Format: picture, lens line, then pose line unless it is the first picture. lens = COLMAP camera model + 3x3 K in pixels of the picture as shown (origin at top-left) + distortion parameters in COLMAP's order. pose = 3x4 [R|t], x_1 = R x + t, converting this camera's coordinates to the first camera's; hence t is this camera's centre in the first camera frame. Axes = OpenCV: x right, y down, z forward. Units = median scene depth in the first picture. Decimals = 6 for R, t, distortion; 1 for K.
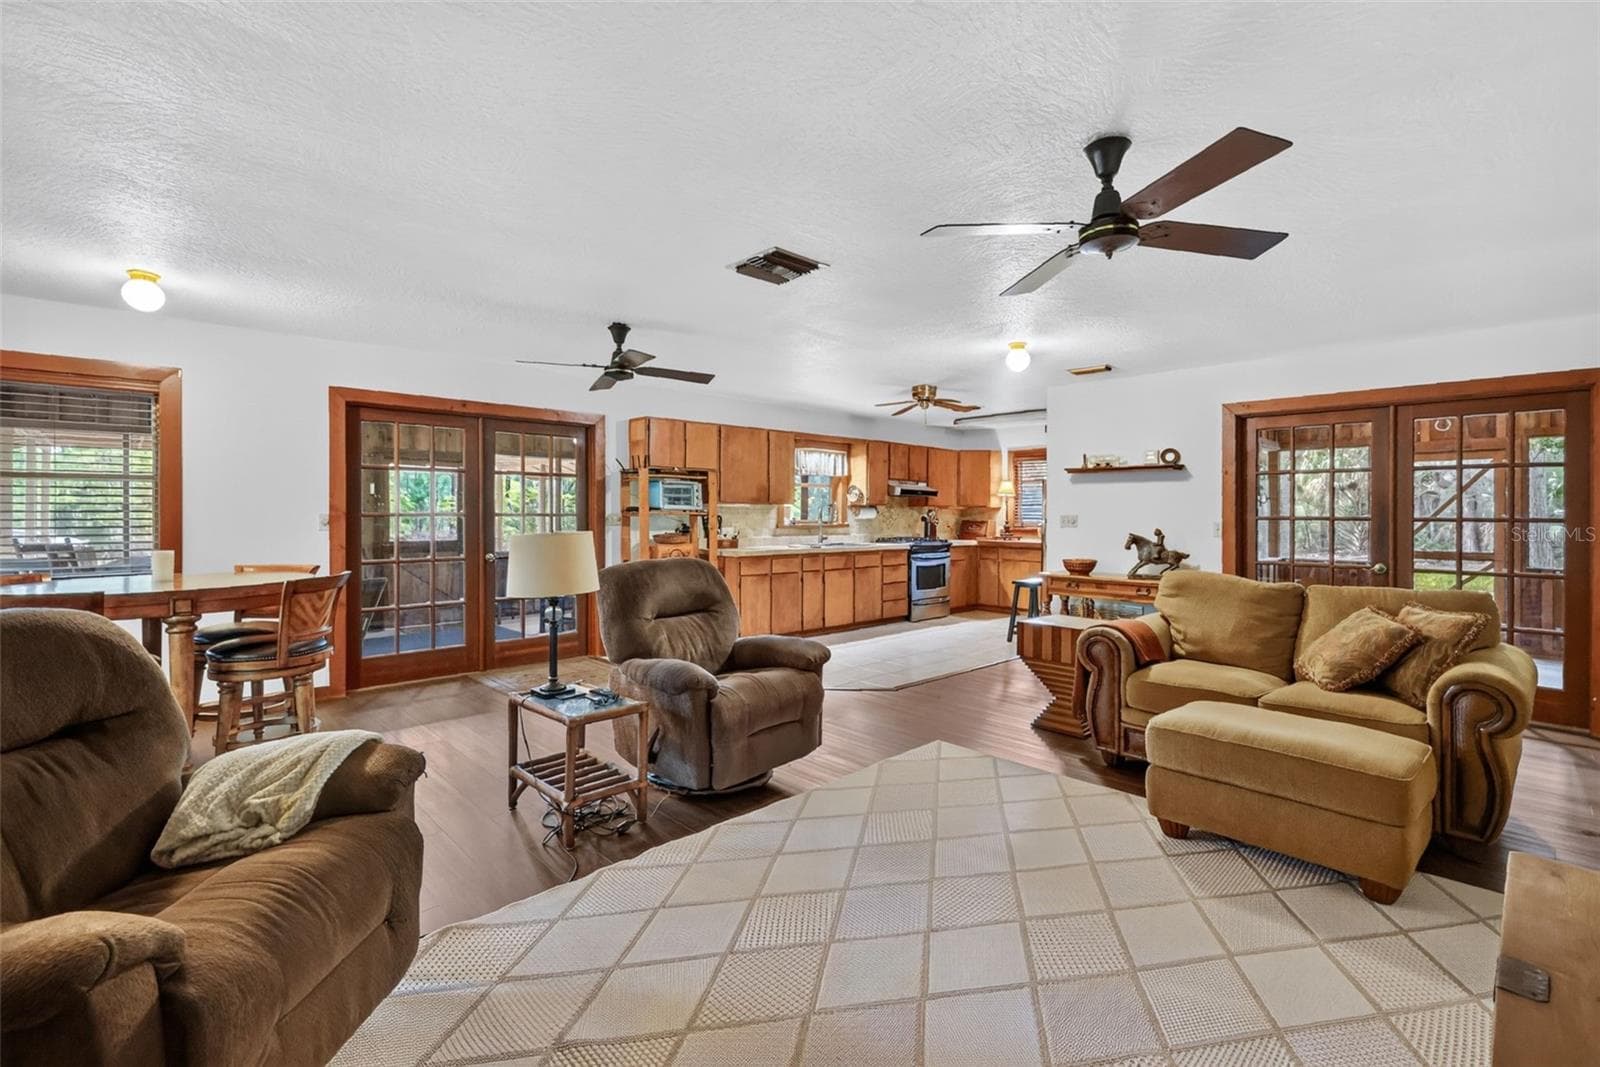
lens RADIAL K [[715.9, 0, 799.0], [0, 715.9, 521.7], [0, 0, 1]] dist [0.000740, -0.000004]
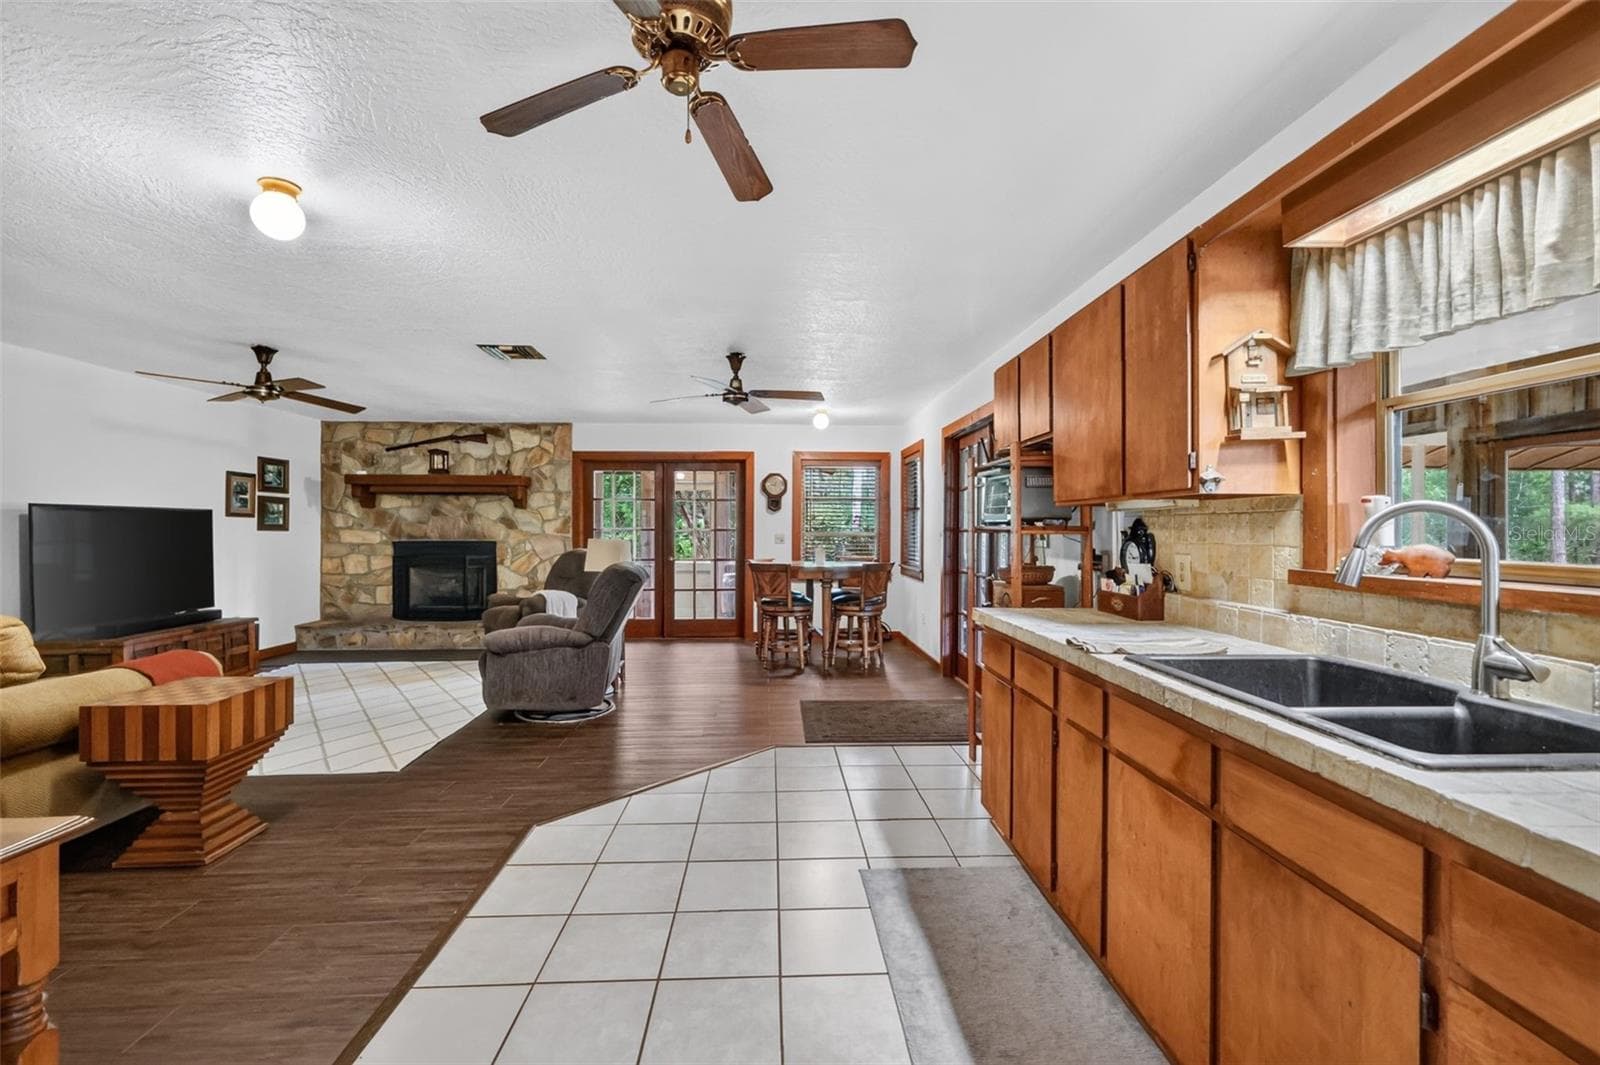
lens RADIAL K [[693.3, 0, 804.4], [0, 693.3, 526.6], [0, 0, 1]] dist [0.001692, -0.000607]
pose [[-0.646204, -0.003748, -0.763155, 0.264155], [-0.008308, 0.999963, 0.002124, -0.009915], [0.763119, 0.007713, -0.646212, 0.955336]]
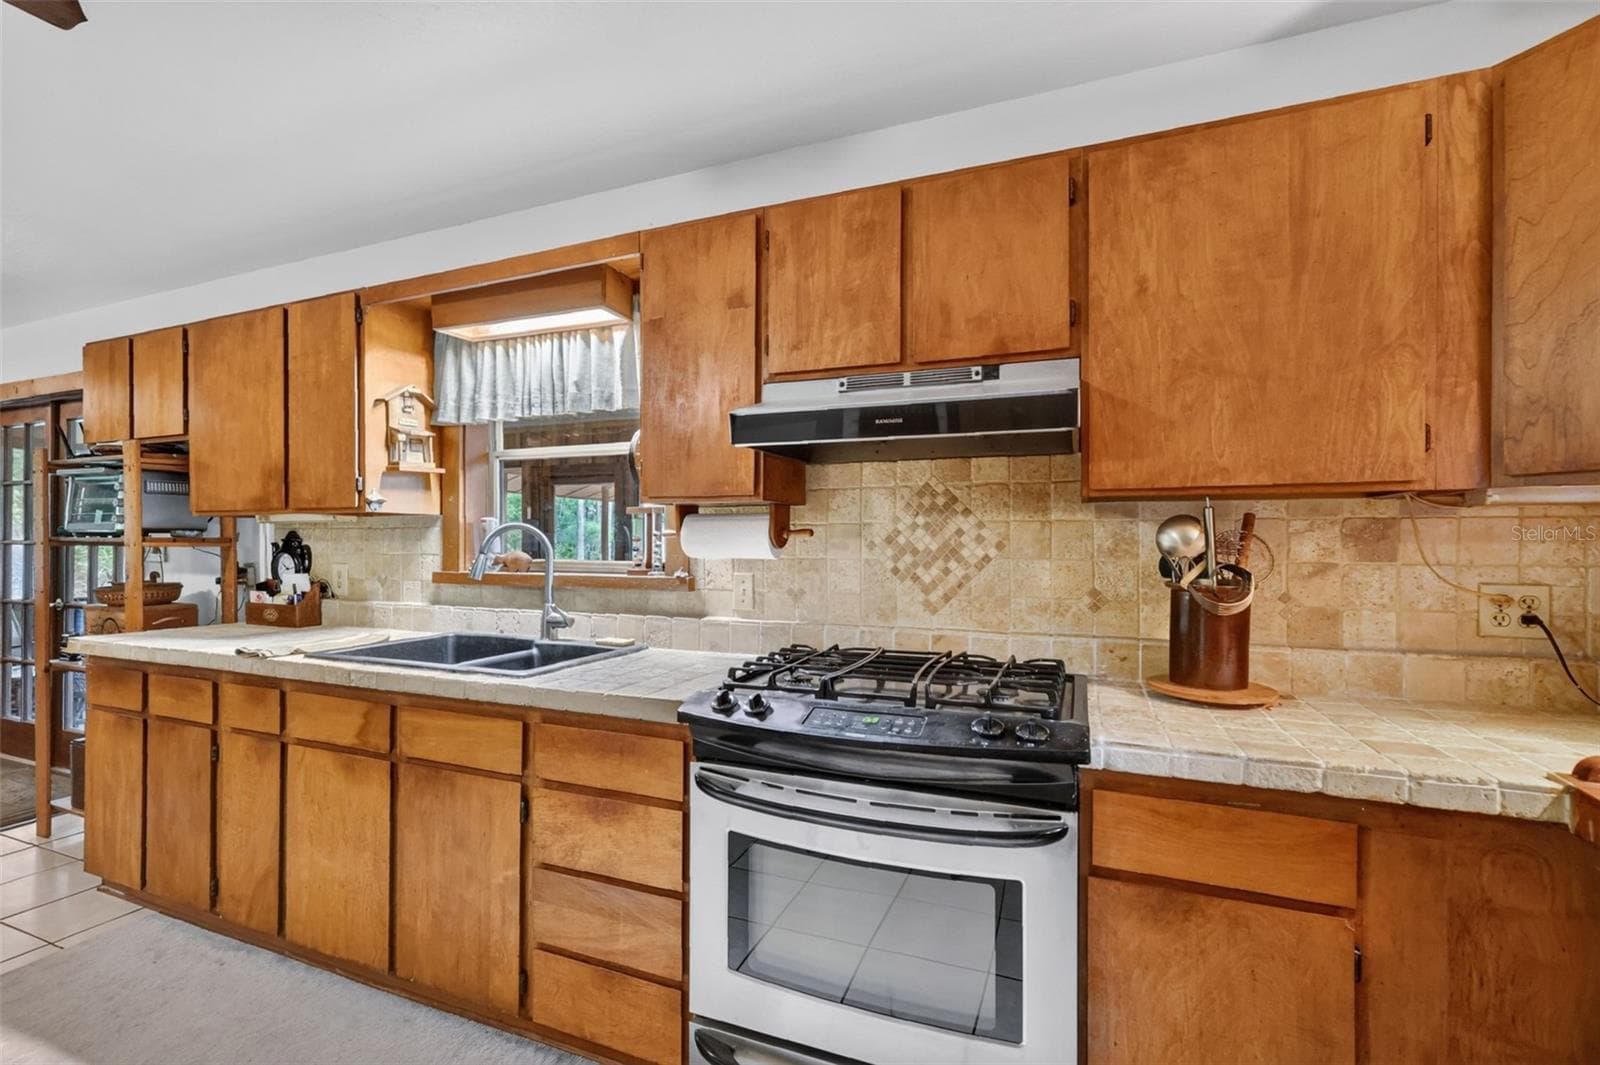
lens RADIAL K [[700.7, 0, 800.8], [0, 700.7, 537.4], [0, 0, 1]] dist [0.000999, -0.000217]
pose [[0.415271, -0.003910, -0.909689, 0.332195], [-0.007220, 0.999945, -0.007594, -0.010402], [0.909669, 0.009722, 0.415220, 0.948041]]
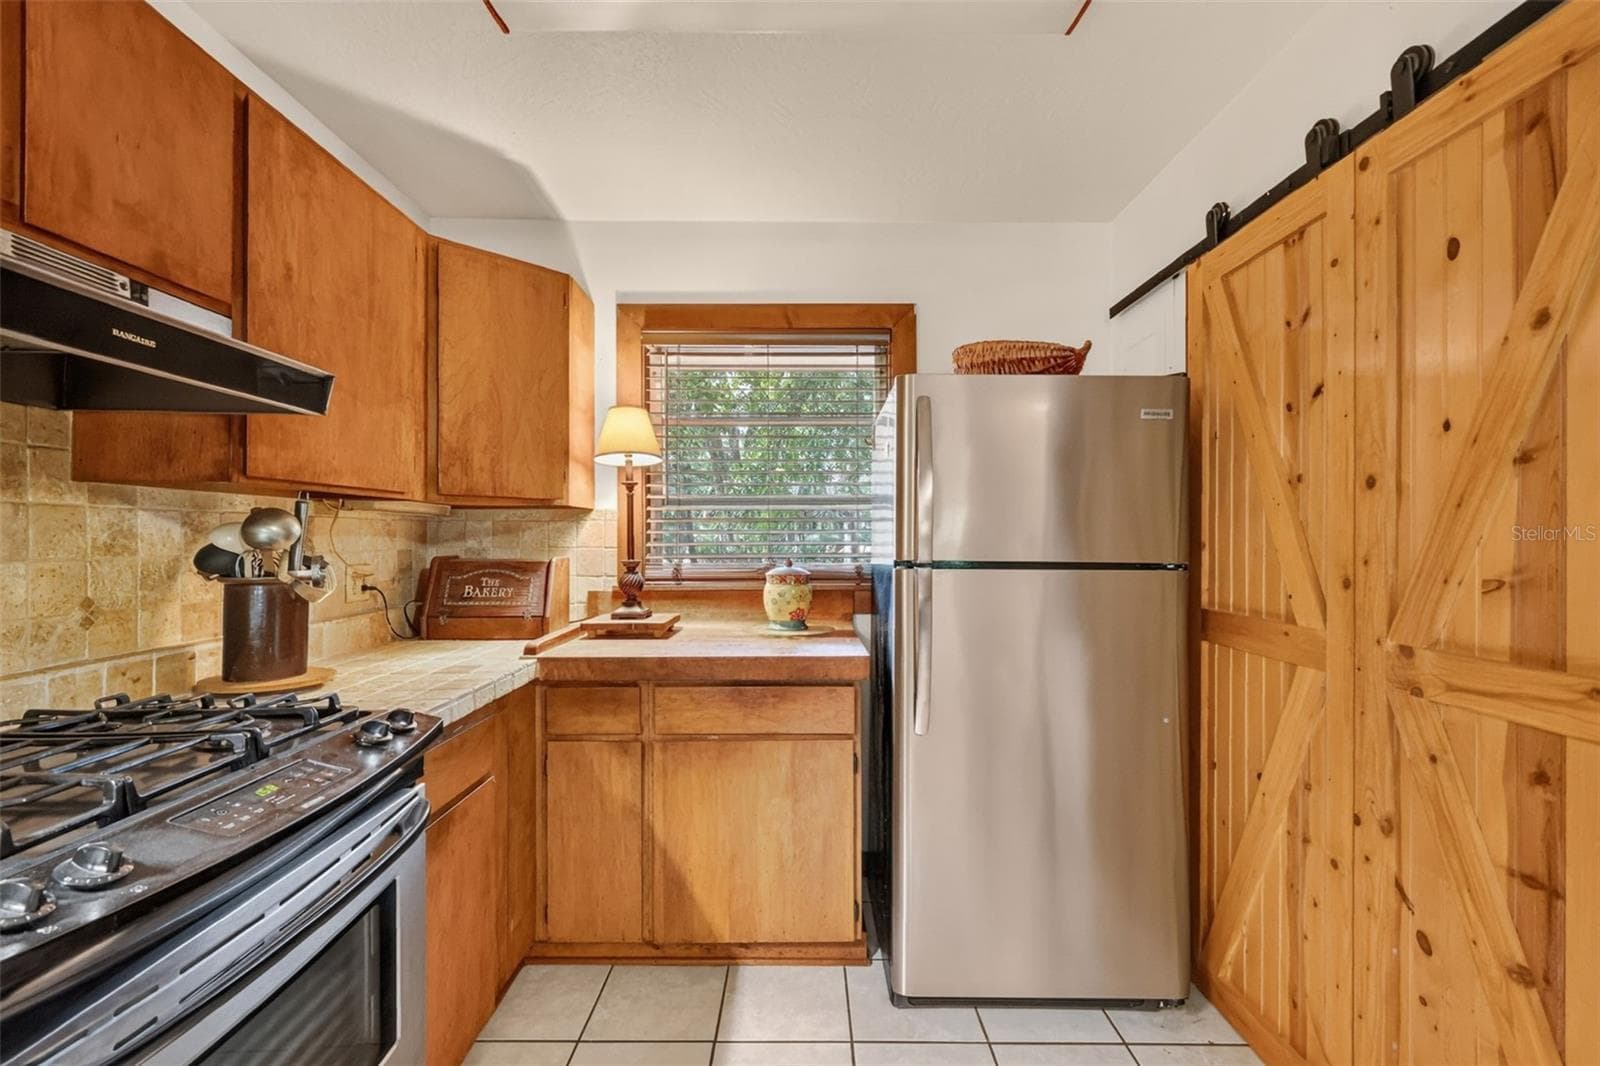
lens RADIAL K [[700.7, 0, 800.8], [0, 700.7, 537.9], [0, 0, 1]] dist [0.000999, -0.000217]
pose [[0.681523, -0.001131, 0.731796, 0.166260], [0.003807, 0.999991, -0.002000, -0.009693], [-0.731787, 0.004149, 0.681521, 0.890063]]
